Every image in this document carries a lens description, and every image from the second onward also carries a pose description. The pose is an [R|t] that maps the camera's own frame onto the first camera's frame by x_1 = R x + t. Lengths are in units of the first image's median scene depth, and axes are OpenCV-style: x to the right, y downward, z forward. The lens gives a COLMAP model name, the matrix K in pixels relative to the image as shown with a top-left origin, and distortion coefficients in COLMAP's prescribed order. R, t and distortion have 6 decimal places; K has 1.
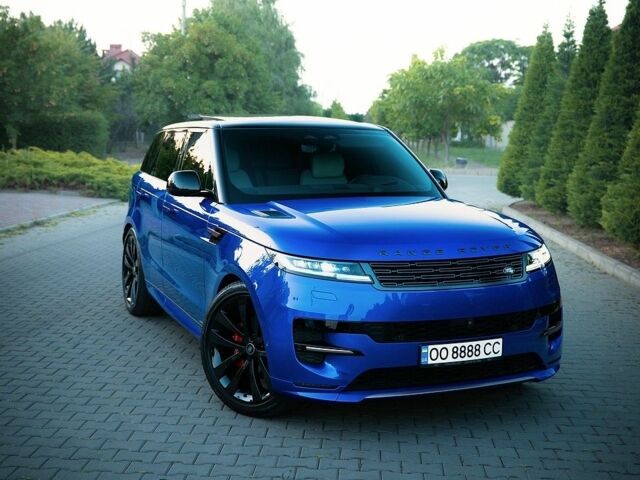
lens RADIAL K [[871.9, 0, 318.5], [0, 871.9, 242.1], [0, 0, 1]] dist [-0.032412, 0.000000]
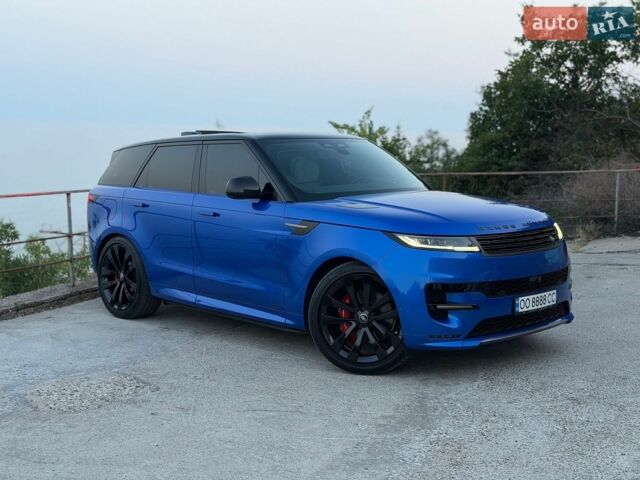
lens RADIAL K [[852.0, 0, 320.8], [0, 852.0, 241.4], [0, 0, 1]] dist [0.086324, 0.000000]
pose [[0.939983, -0.058915, 0.336097, -0.559323], [0.067393, 0.997634, -0.013606, 0.031985], [-0.334500, 0.035440, 0.941729, -0.100606]]
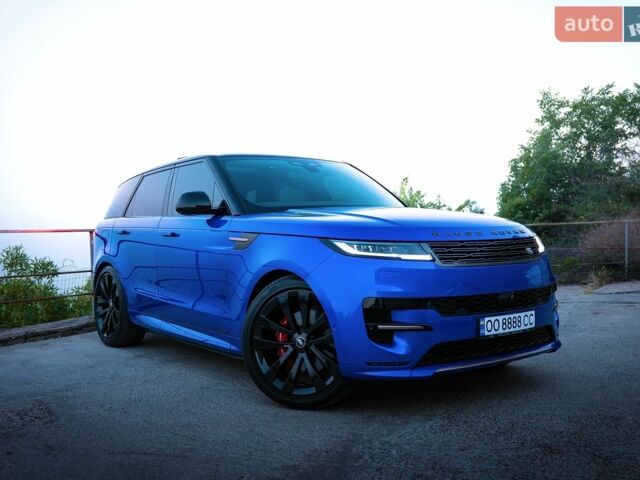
lens RADIAL K [[667.4, 0, 321.1], [0, 667.4, 240.9], [0, 0, 1]] dist [-0.008349, 0.000000]
pose [[0.971418, -0.036603, 0.234535, -0.250326], [0.063537, 0.992082, -0.108334, 0.098702], [-0.228713, 0.120139, 0.966052, 0.238833]]
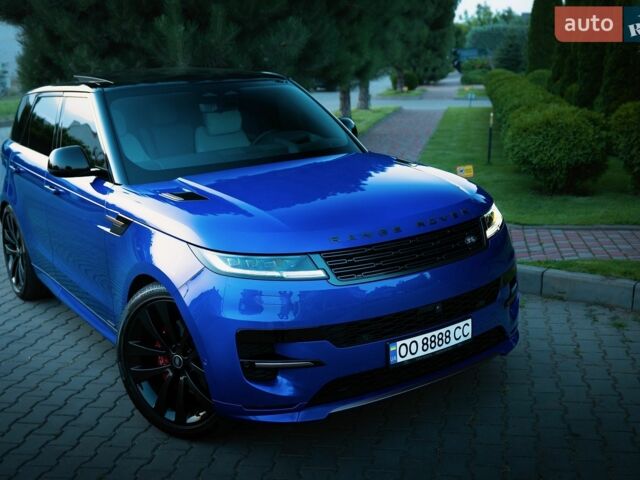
lens RADIAL K [[769.7, 0, 320.6], [0, 769.7, 237.6], [0, 0, 1]] dist [0.010543, 0.000000]
pose [[0.980235, -0.103137, 0.168828, -0.062031], [0.086265, 0.990786, 0.104408, -0.066003], [-0.178041, -0.087780, 0.980100, 0.275308]]
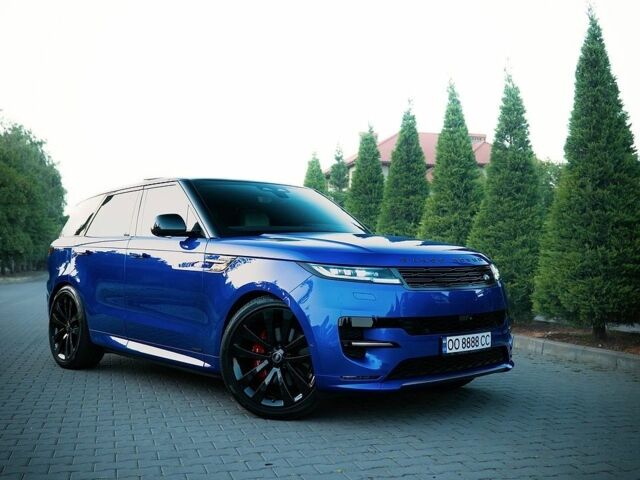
lens RADIAL K [[723.5, 0, 319.6], [0, 723.5, 244.1], [0, 0, 1]] dist [-0.017306, 0.000000]
pose [[0.948804, -0.008823, 0.315742, -0.334314], [0.053098, 0.989840, -0.131901, 0.111340], [-0.311370, 0.141913, 0.939632, 0.116676]]
